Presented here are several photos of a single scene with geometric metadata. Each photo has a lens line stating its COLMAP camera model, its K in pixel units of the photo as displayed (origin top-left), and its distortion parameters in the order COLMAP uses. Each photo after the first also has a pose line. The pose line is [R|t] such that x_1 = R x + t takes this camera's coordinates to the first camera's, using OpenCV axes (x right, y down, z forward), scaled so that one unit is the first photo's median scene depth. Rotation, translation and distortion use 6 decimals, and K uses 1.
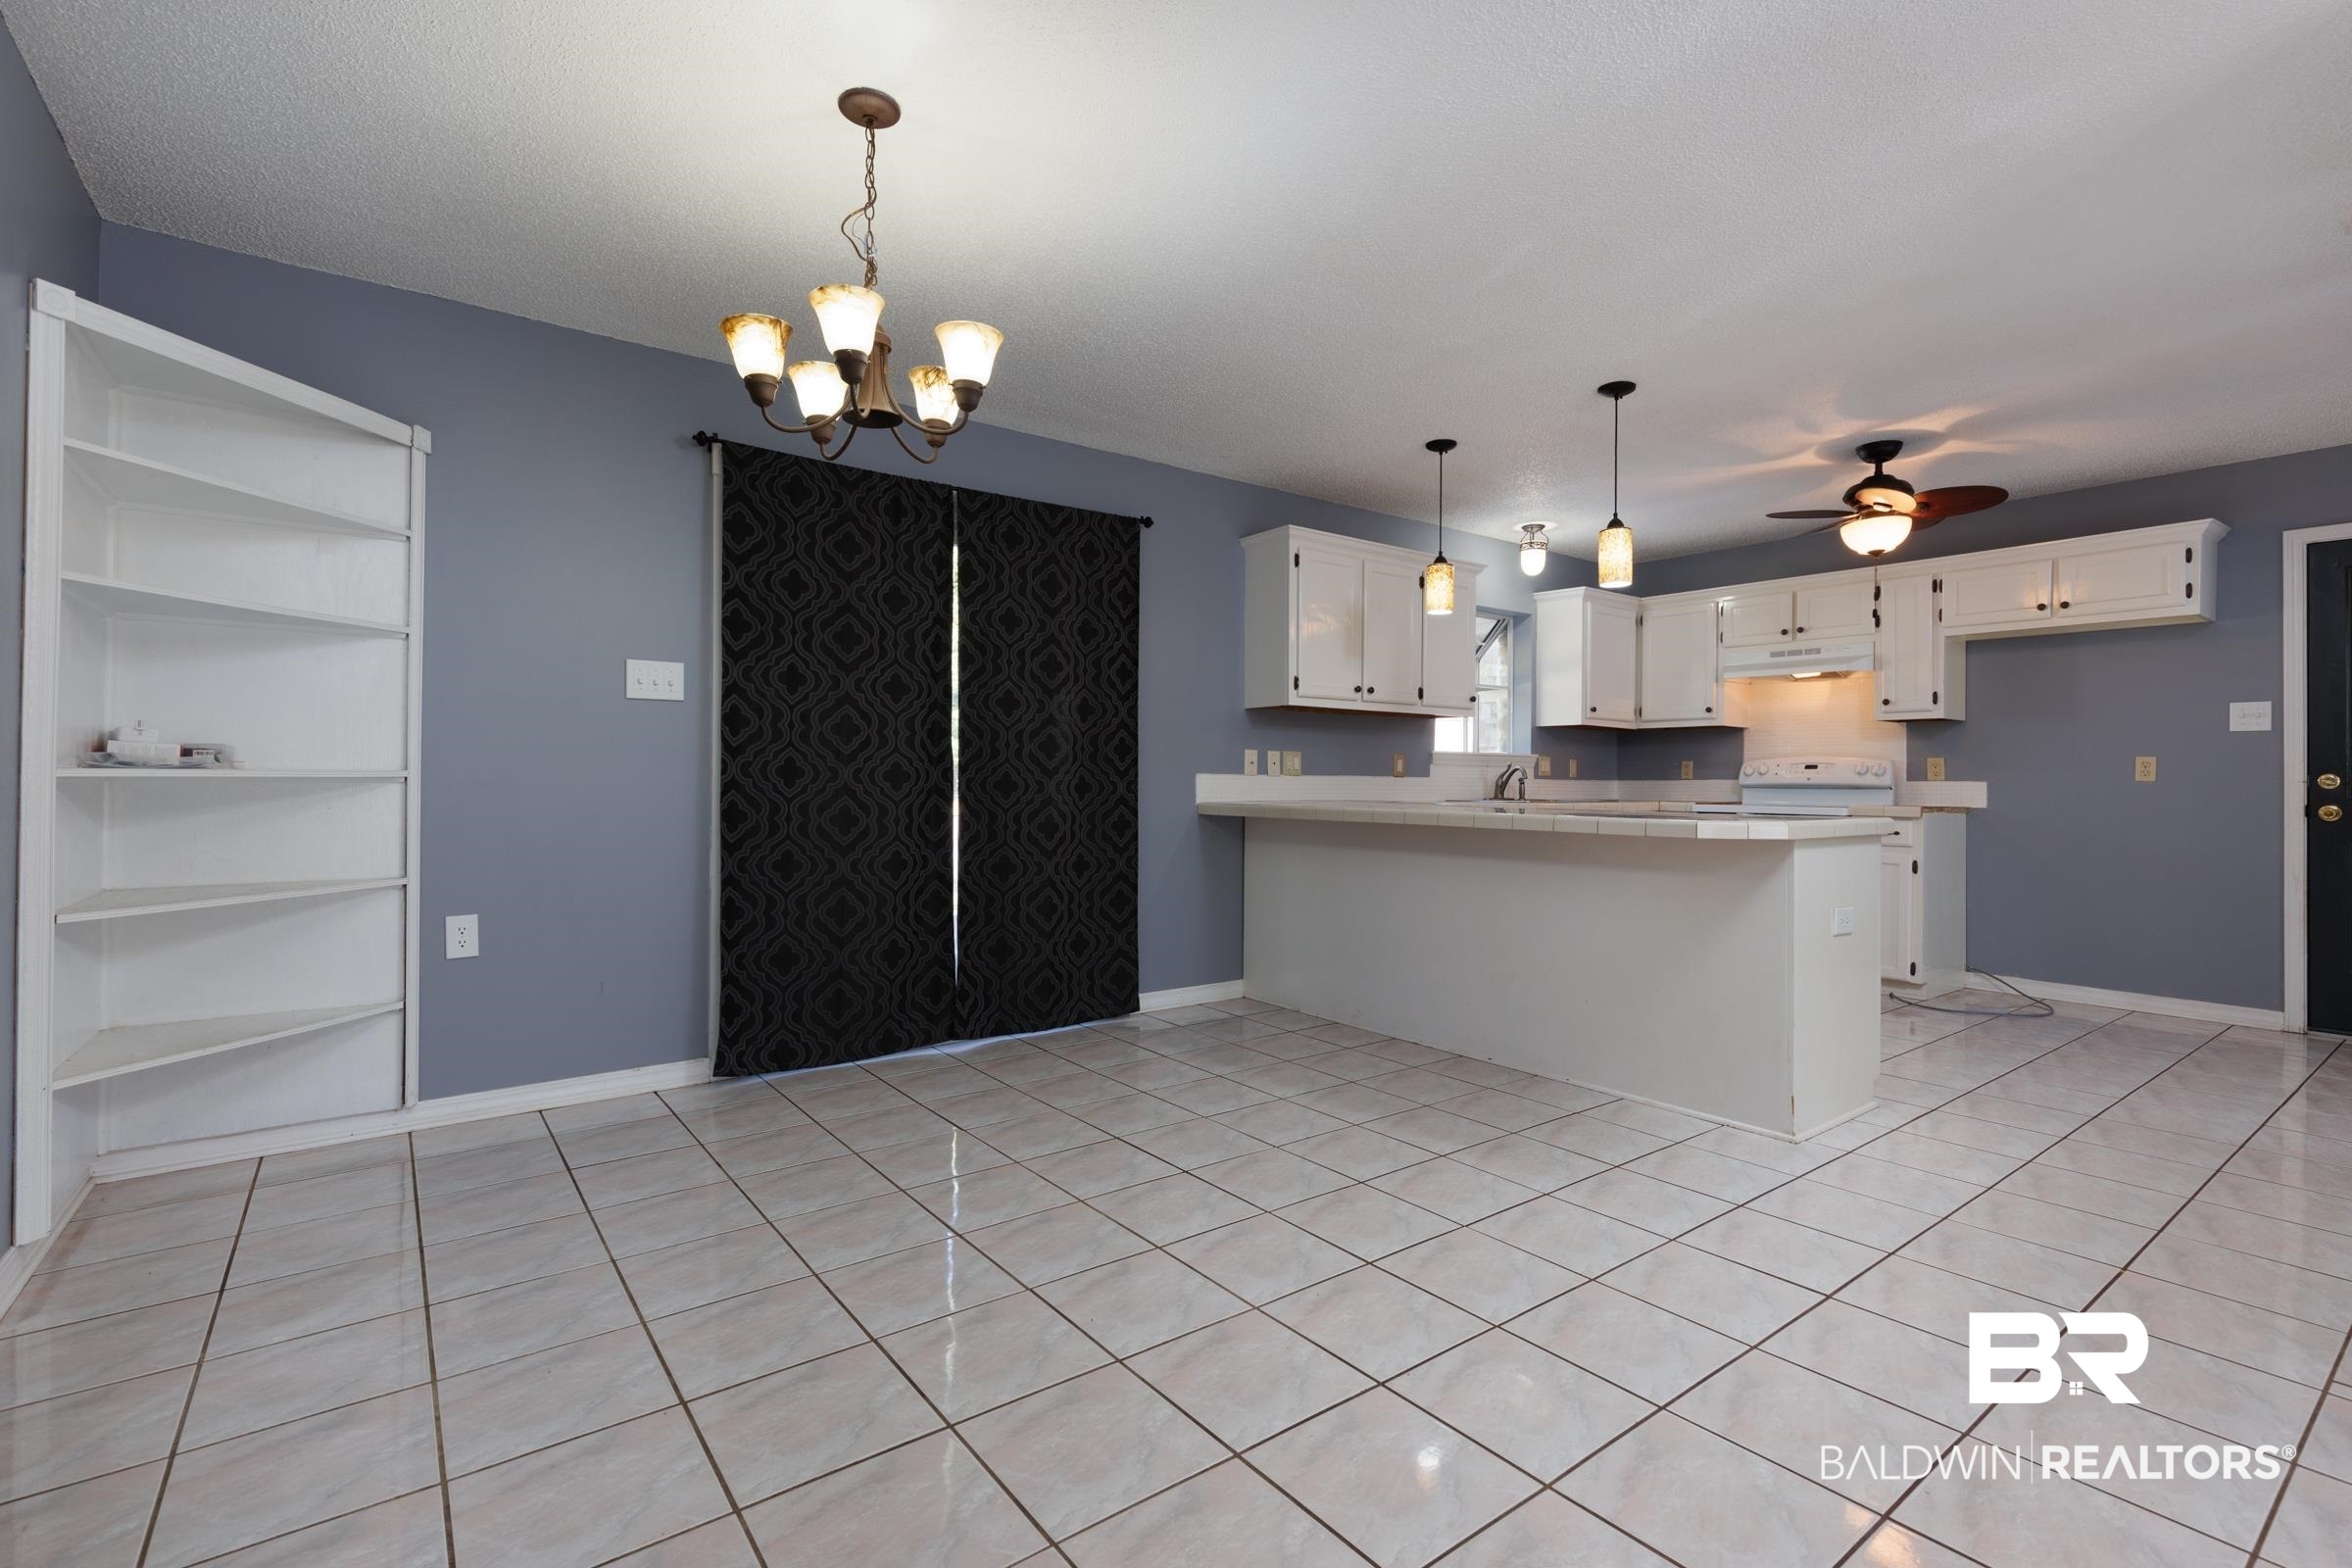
lens RADIAL K [[1050.0, 0, 1181.8], [0, 1050.0, 778.8], [0, 0, 1]] dist [0.001516, -0.000434]
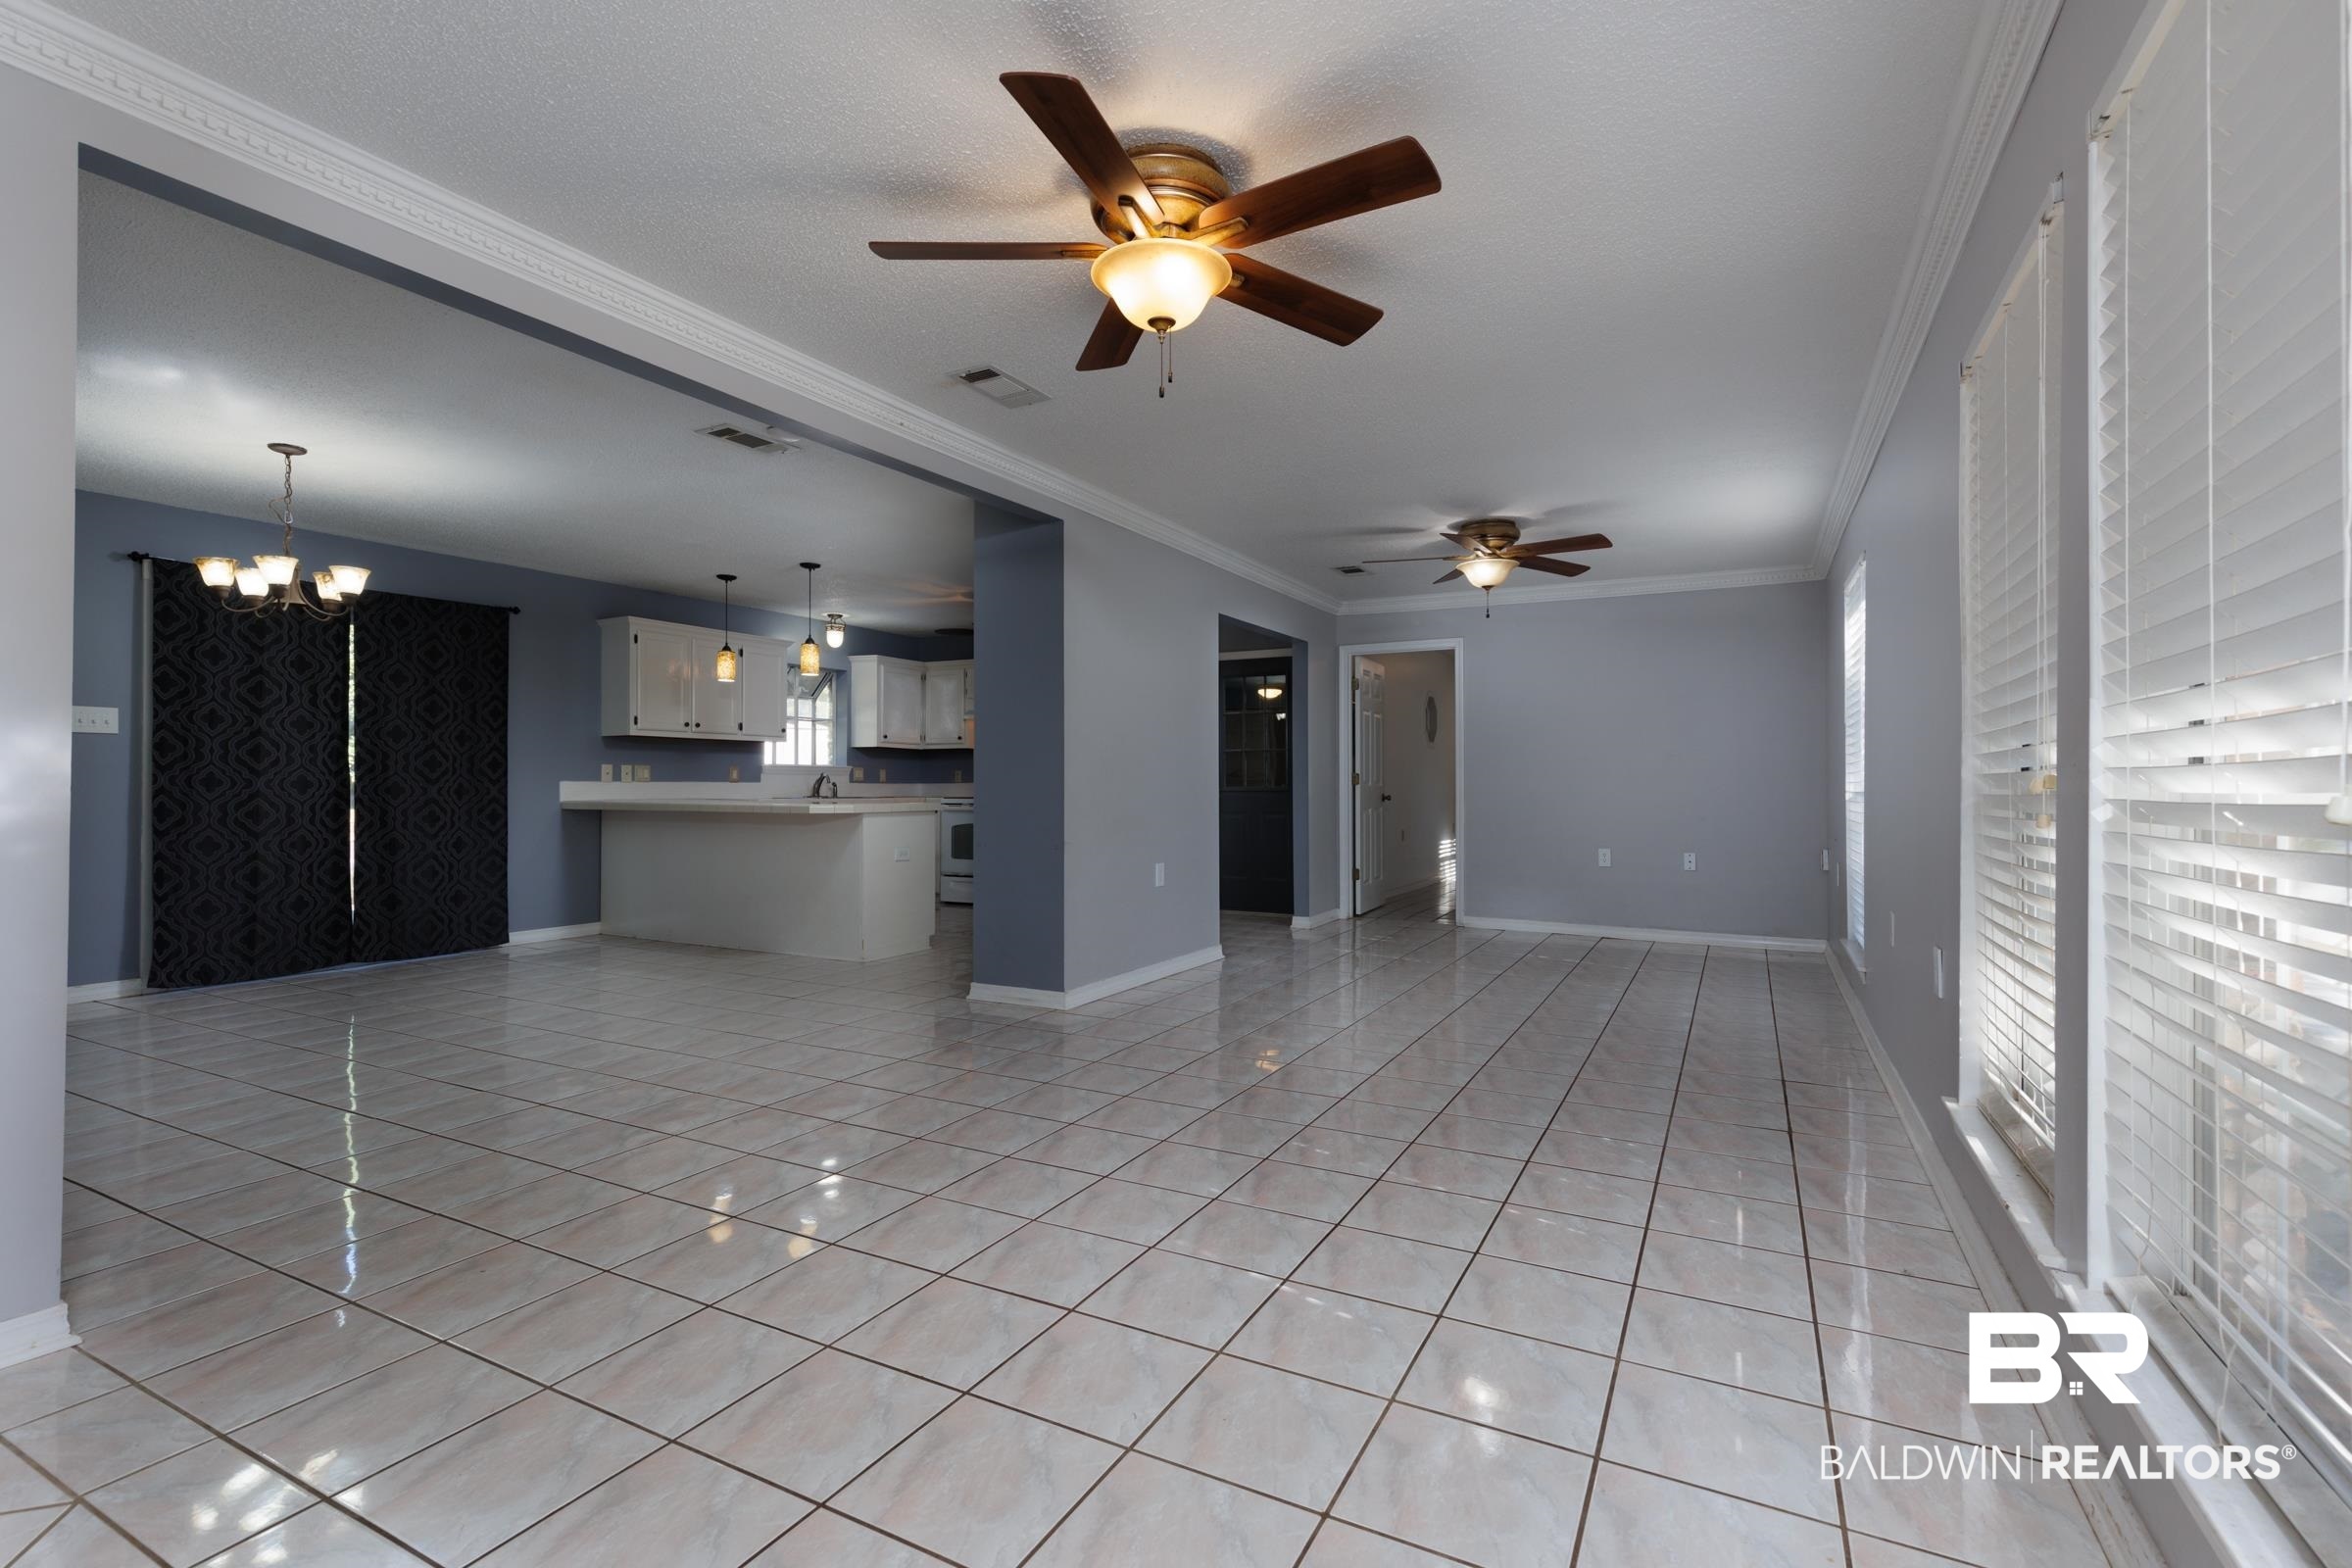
lens RADIAL K [[1050.0, 0, 1181.8], [0, 1050.0, 778.8], [0, 0, 1]] dist [0.001516, -0.000434]
pose [[0.904542, -0.002781, 0.426375, 0.168521], [0.003362, 0.999994, -0.000610, -0.004234], [-0.426371, 0.001985, 0.904546, -0.669201]]
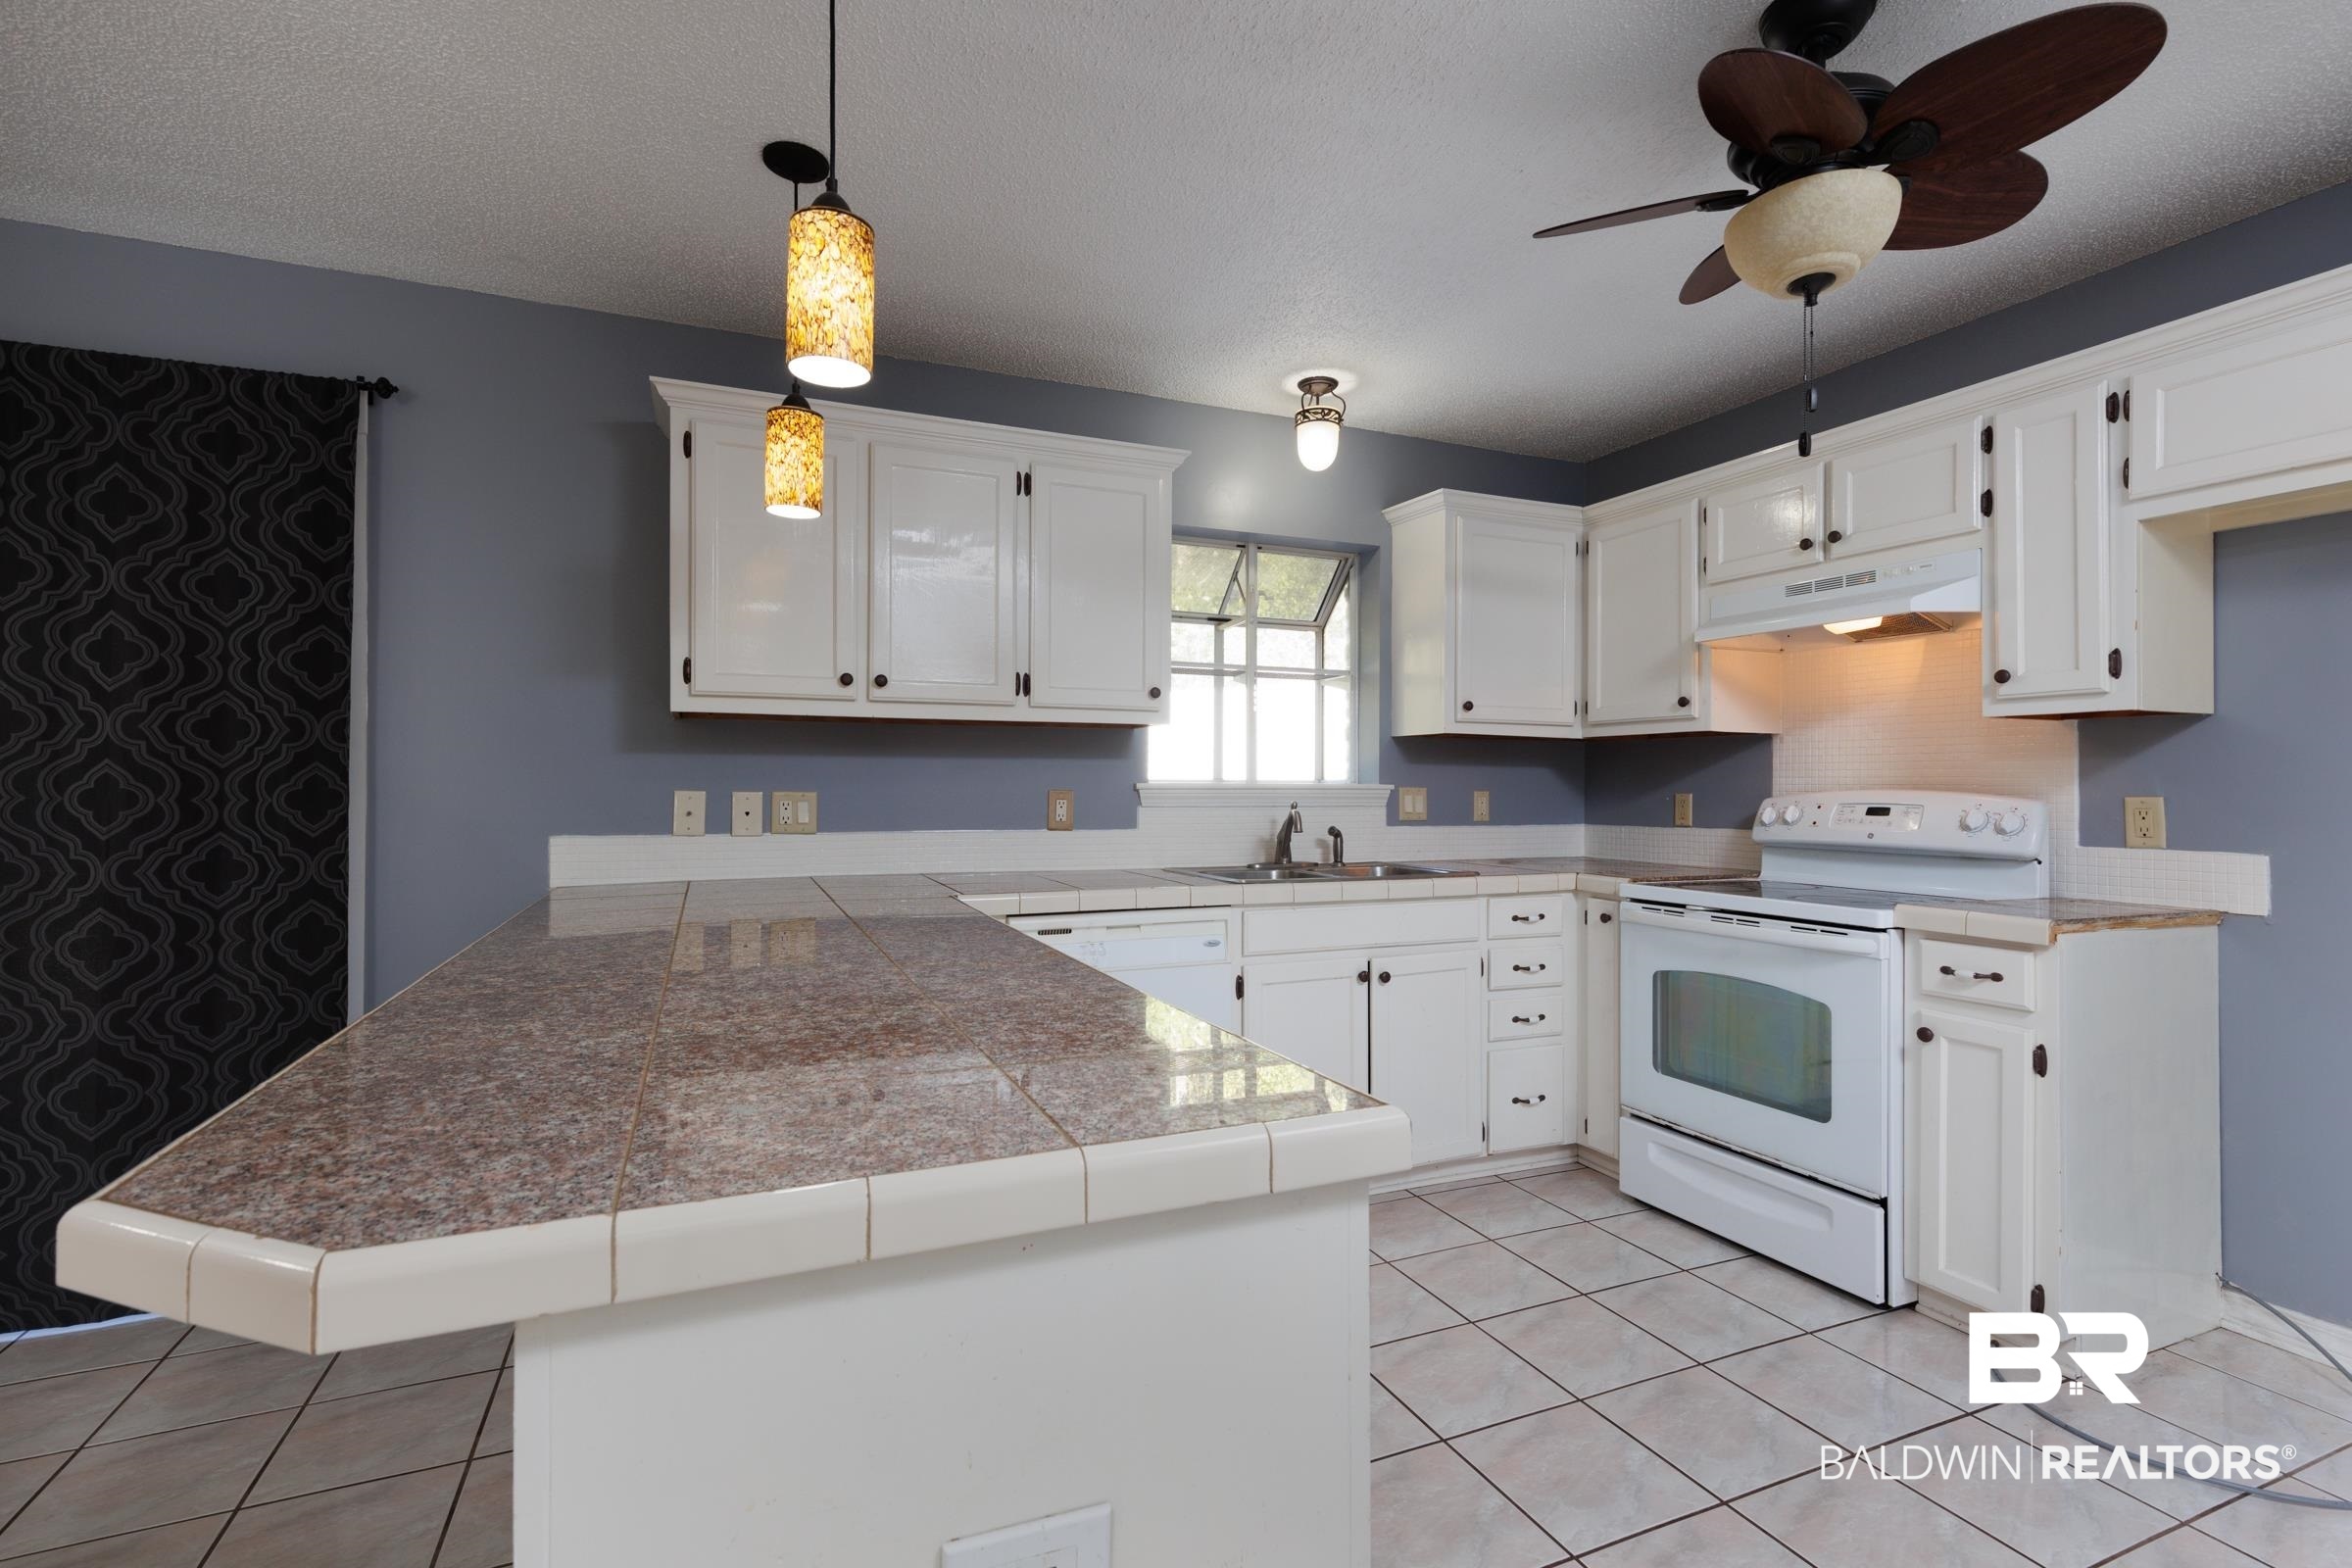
lens RADIAL K [[1070.3, 0, 1184.4], [0, 1070.3, 779.7], [0, 0, 1]] dist [0.005236, 0.000042]
pose [[0.972650, -0.005527, -0.232211, 0.469219], [0.004560, 0.999979, -0.004697, -0.030234], [0.232232, 0.003510, 0.972654, 0.503209]]
